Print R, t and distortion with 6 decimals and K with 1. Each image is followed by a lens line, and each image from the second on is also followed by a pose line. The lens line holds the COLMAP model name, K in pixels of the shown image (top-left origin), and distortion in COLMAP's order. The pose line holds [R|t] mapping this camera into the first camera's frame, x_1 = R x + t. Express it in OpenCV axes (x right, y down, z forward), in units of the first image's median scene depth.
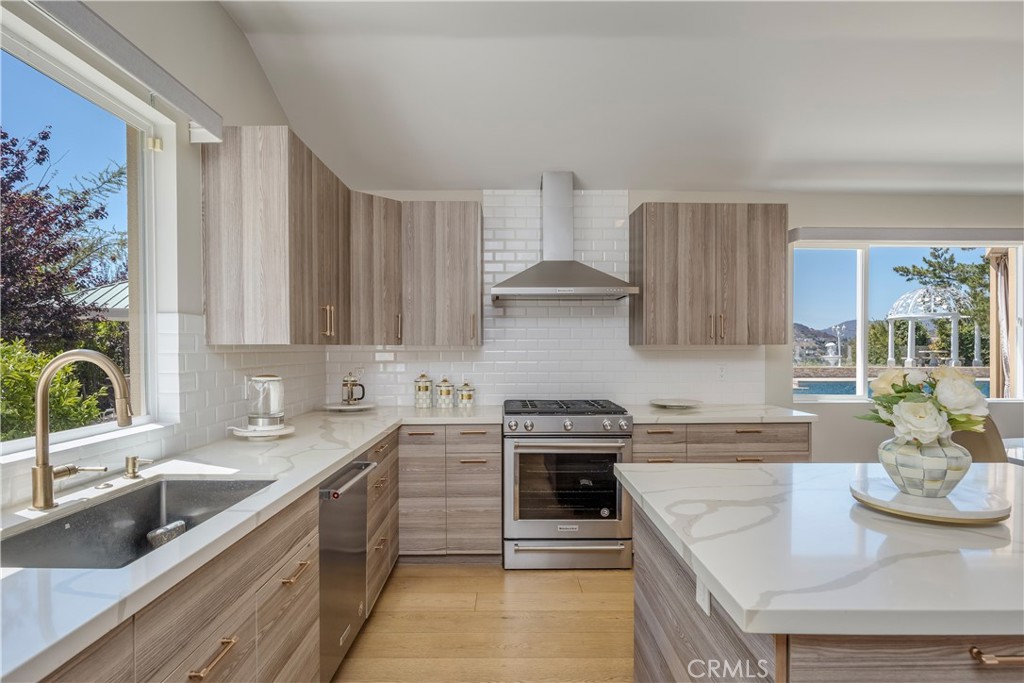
lens RADIAL K [[557.4, 0, 514.3], [0, 557.4, 354.1], [0, 0, 1]] dist [-0.006302, -0.000503]
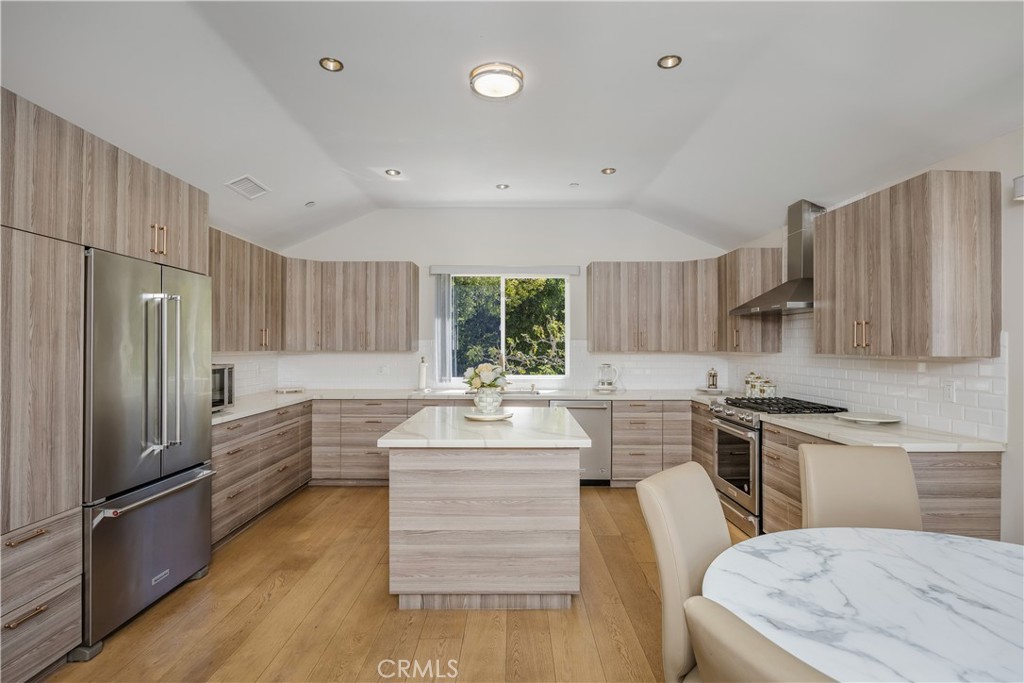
lens RADIAL K [[505.0, 0, 508.3], [0, 505.0, 342.4], [0, 0, 1]] dist [-0.005819, -0.000388]
pose [[-0.015063, -0.005427, -0.999872, 1.186404], [-0.013401, 0.999897, -0.005226, -0.025383], [0.999797, 0.013320, -0.015134, 0.439727]]
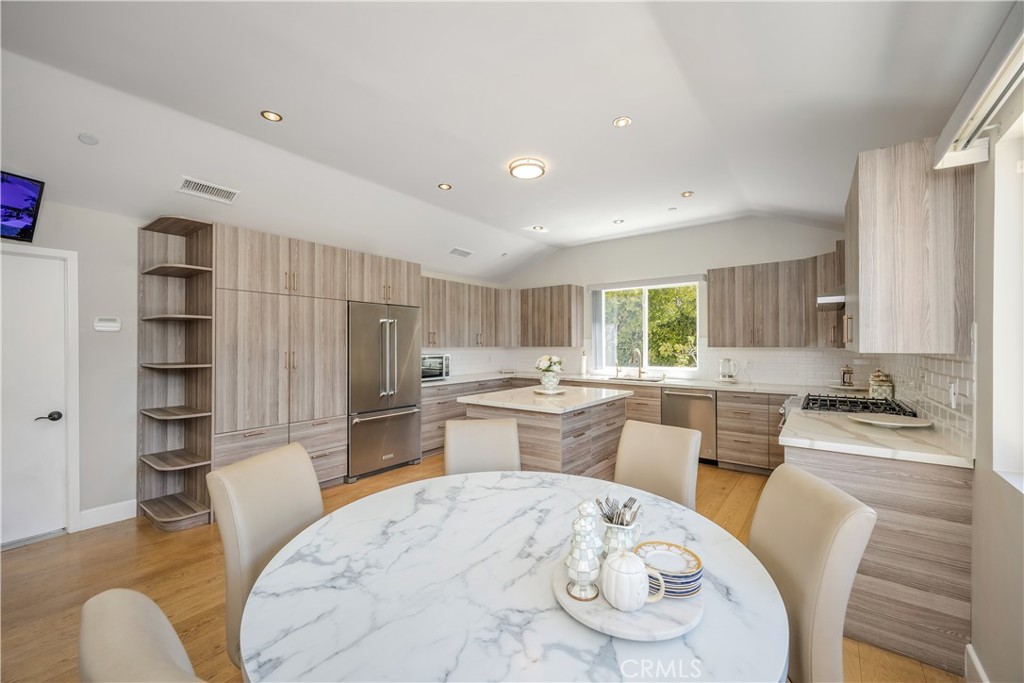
lens RADIAL K [[398.3, 0, 512.0], [0, 398.3, 341.5], [0, 0, 1]] dist [0.000483, 0.000107]
pose [[-0.618818, -0.000025, -0.785535, 1.166466], [-0.004411, 0.999984, 0.003443, -0.031567], [0.785522, 0.005596, -0.618808, 0.963115]]
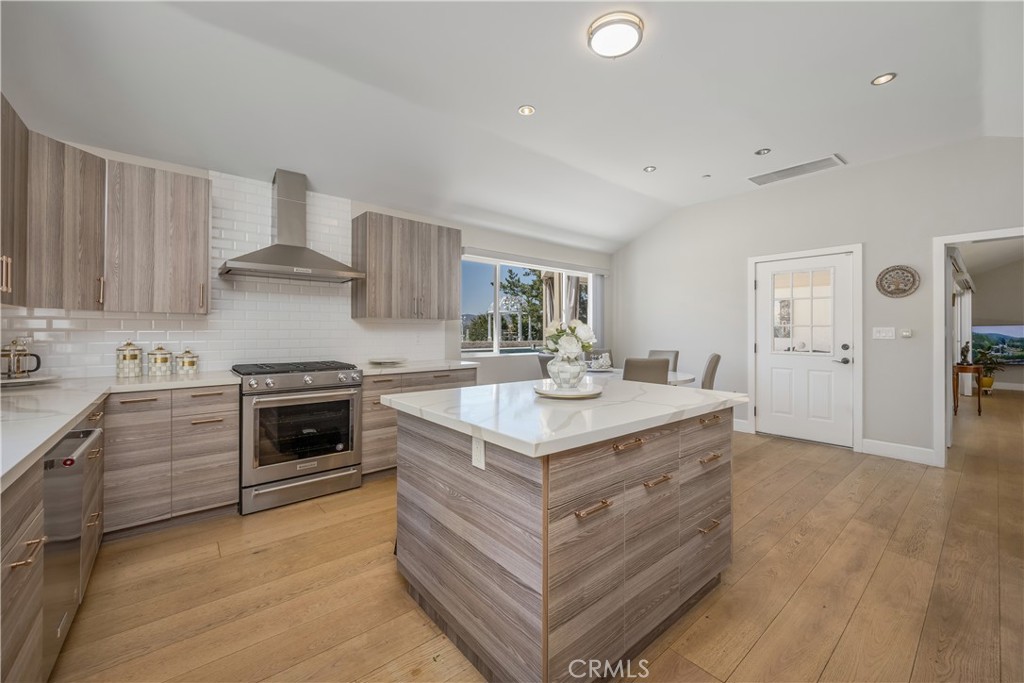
lens RADIAL K [[404.7, 0, 530.5], [0, 404.7, 328.8], [0, 0, 1]] dist [0.000267, 0.000020]
pose [[0.758113, 0.009435, 0.652055, -0.102616], [0.003041, 0.999833, -0.018002, 0.029429], [-0.652117, 0.015630, 0.757958, 0.010202]]
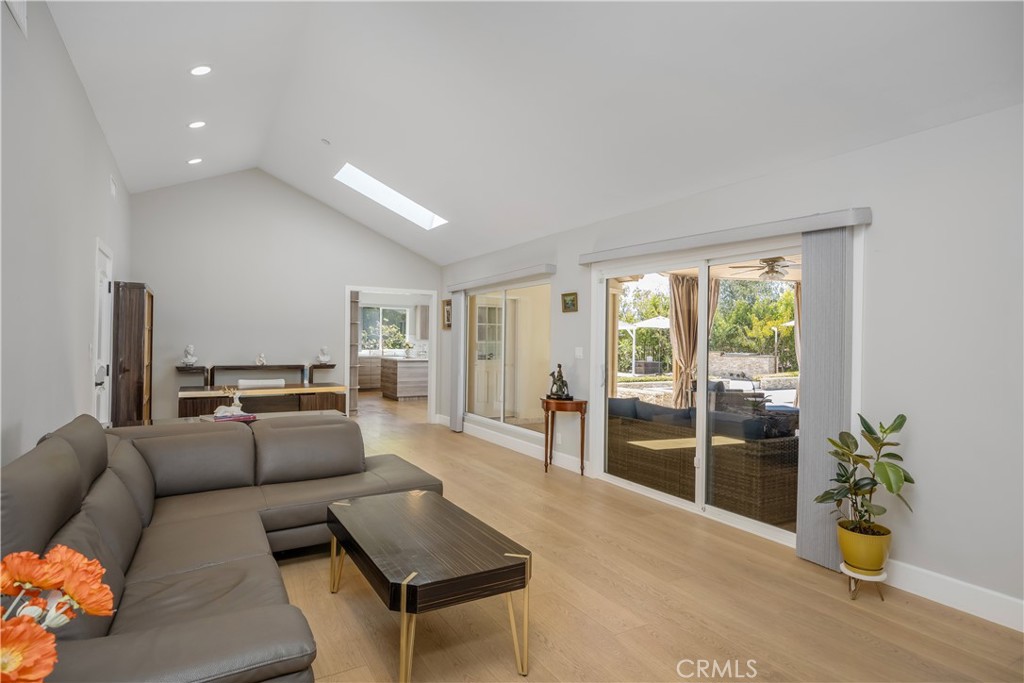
lens RADIAL K [[565.8, 0, 519.6], [0, 565.8, 340.8], [0, 0, 1]] dist [-0.002808, -0.000484]
pose [[0.504998, 0.010185, -0.863061, 3.828364], [-0.027252, 0.999620, -0.004149, -0.003568], [0.862690, 0.025615, 0.505084, -0.860298]]
